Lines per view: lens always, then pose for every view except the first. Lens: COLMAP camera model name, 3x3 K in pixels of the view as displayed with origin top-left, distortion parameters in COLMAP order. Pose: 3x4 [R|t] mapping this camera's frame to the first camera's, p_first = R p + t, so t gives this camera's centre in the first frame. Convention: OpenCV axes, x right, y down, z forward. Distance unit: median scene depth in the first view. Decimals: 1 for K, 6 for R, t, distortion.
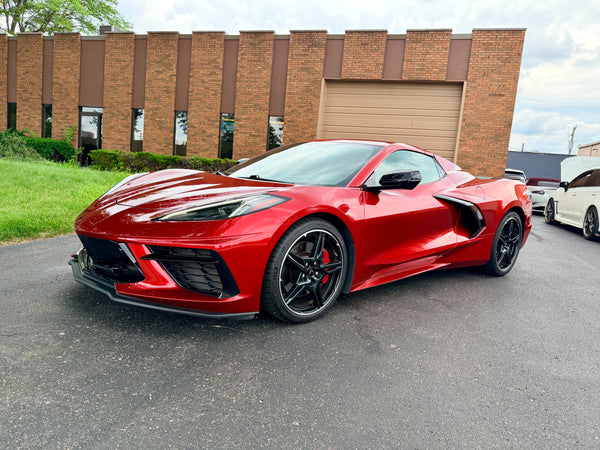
lens RADIAL K [[426.5, 0, 300.0], [0, 426.5, 225.0], [0, 0, 1]] dist [0.093174, -0.148668]
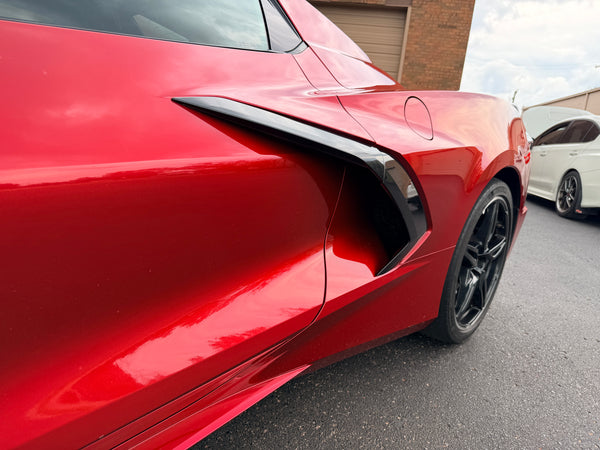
lens RADIAL K [[432.3, 0, 301.3], [0, 432.3, 226.7], [0, 0, 1]] dist [-0.002468, -0.009979]
pose [[0.992446, -0.000913, 0.122676, 0.094226], [-0.010741, 0.995485, 0.094305, -0.008713], [-0.122208, -0.094911, 0.987956, 0.221707]]
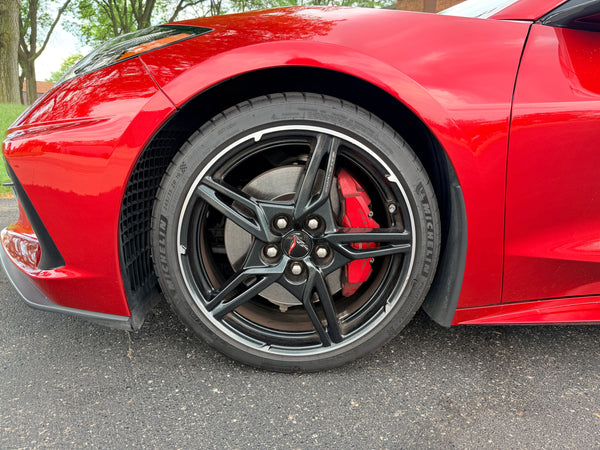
lens RADIAL K [[432.3, 0, 301.3], [0, 432.3, 226.7], [0, 0, 1]] dist [-0.002468, -0.009979]
pose [[0.766327, 0.087244, -0.636500, 0.055024], [-0.059593, 0.996118, 0.064788, 0.014389], [0.639681, -0.011718, 0.768551, 0.148209]]
